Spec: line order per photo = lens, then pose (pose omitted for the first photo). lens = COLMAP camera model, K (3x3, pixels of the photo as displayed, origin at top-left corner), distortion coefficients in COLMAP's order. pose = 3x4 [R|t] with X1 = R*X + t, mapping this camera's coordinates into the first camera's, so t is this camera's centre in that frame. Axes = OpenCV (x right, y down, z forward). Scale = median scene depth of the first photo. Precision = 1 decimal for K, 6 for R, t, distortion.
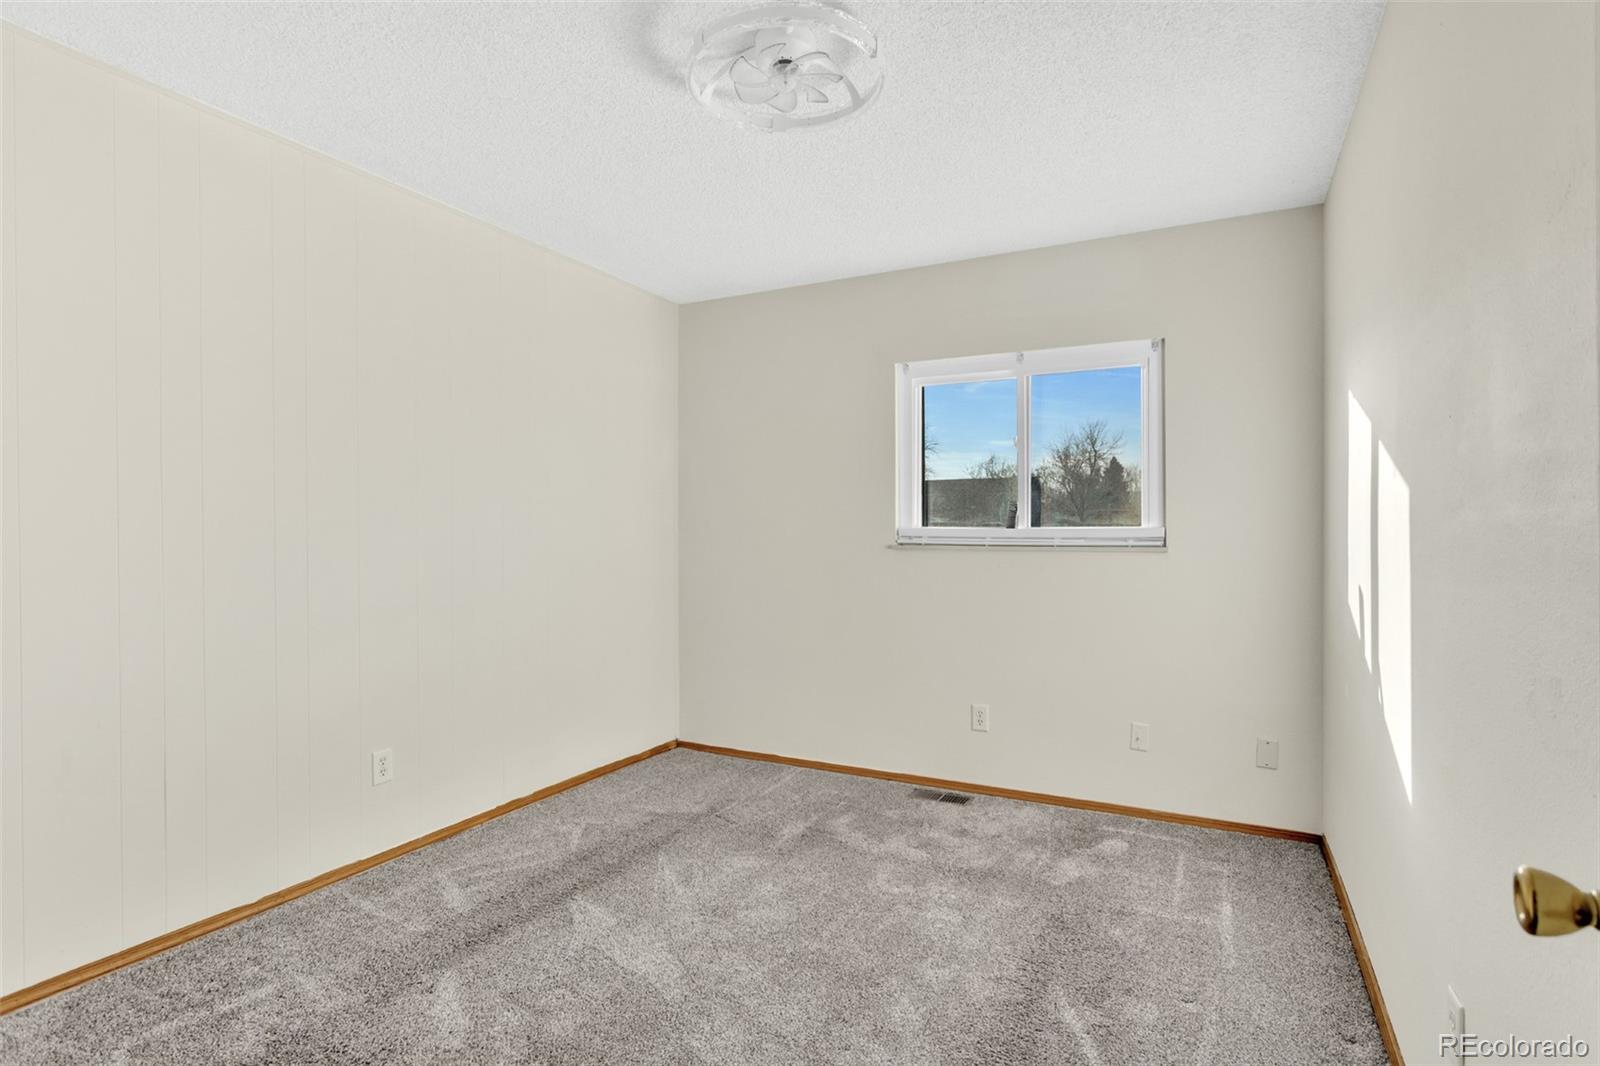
lens RADIAL K [[795.9, 0, 801.5], [0, 795.9, 526.3], [0, 0, 1]] dist [-0.000811, 0.002259]
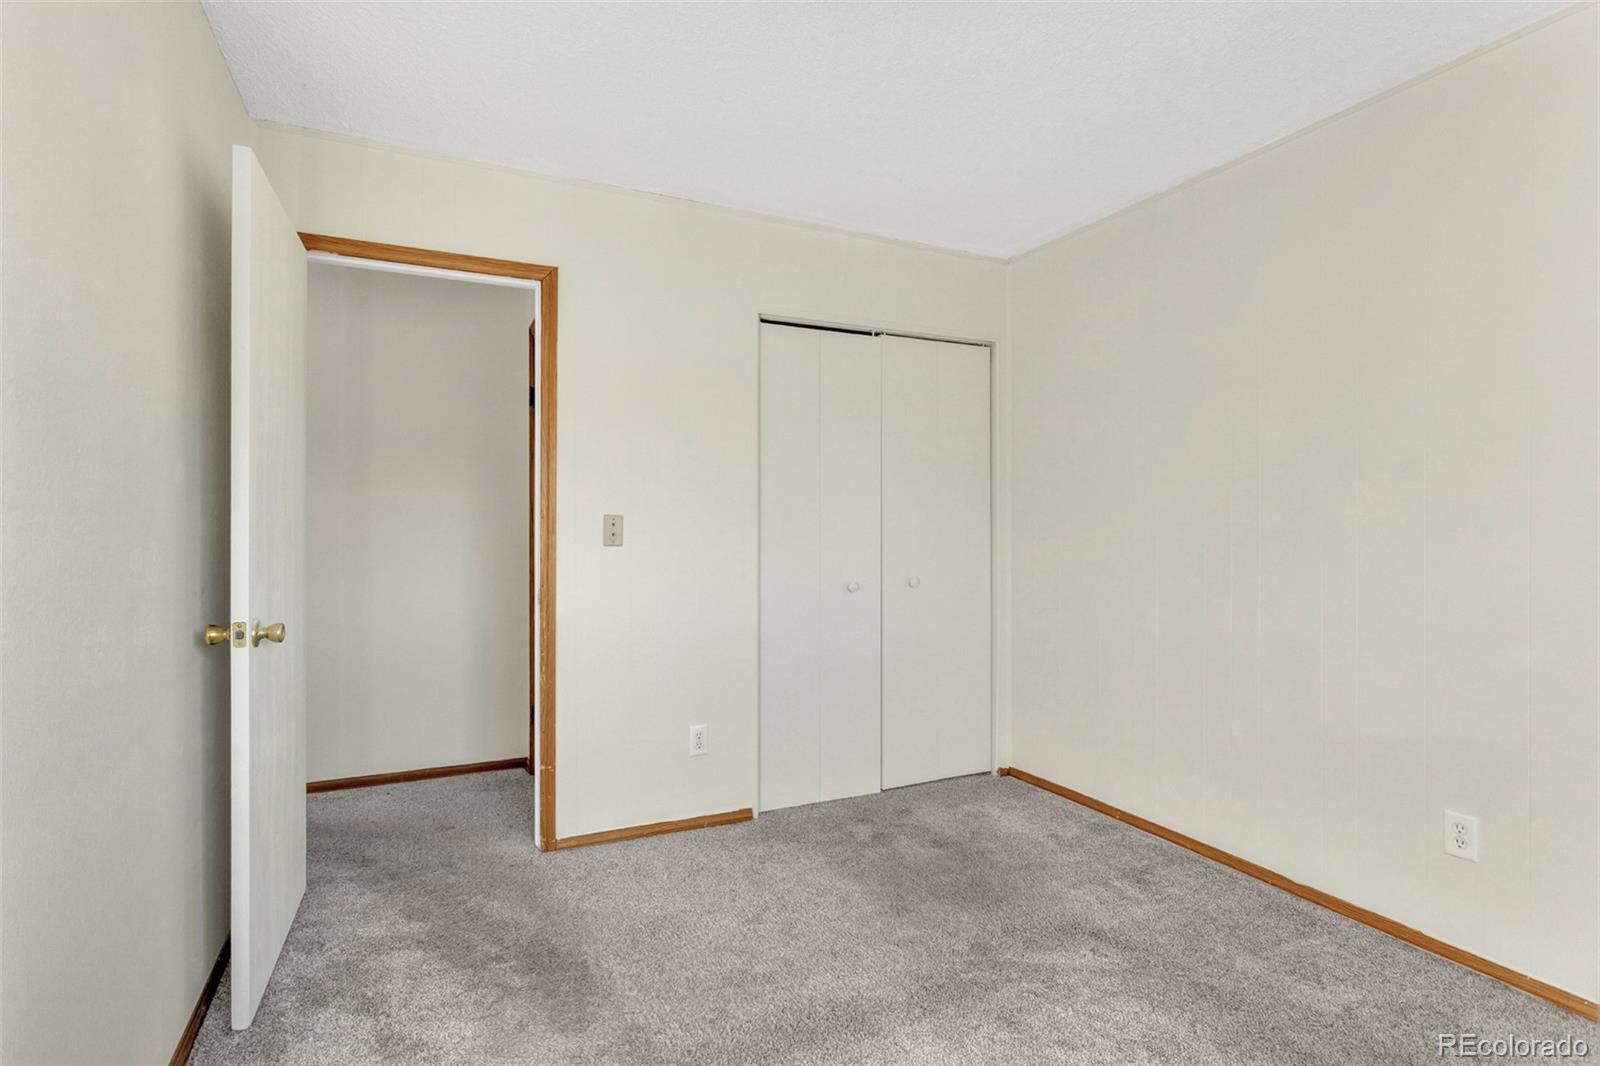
lens RADIAL K [[795.9, 0, 801.5], [0, 795.9, 526.3], [0, 0, 1]] dist [-0.000811, 0.002259]
pose [[-0.602168, 0.001208, -0.798368, 0.454196], [0.004737, 0.999987, -0.002059, 0.007679], [0.798355, -0.005022, -0.602166, 0.963822]]
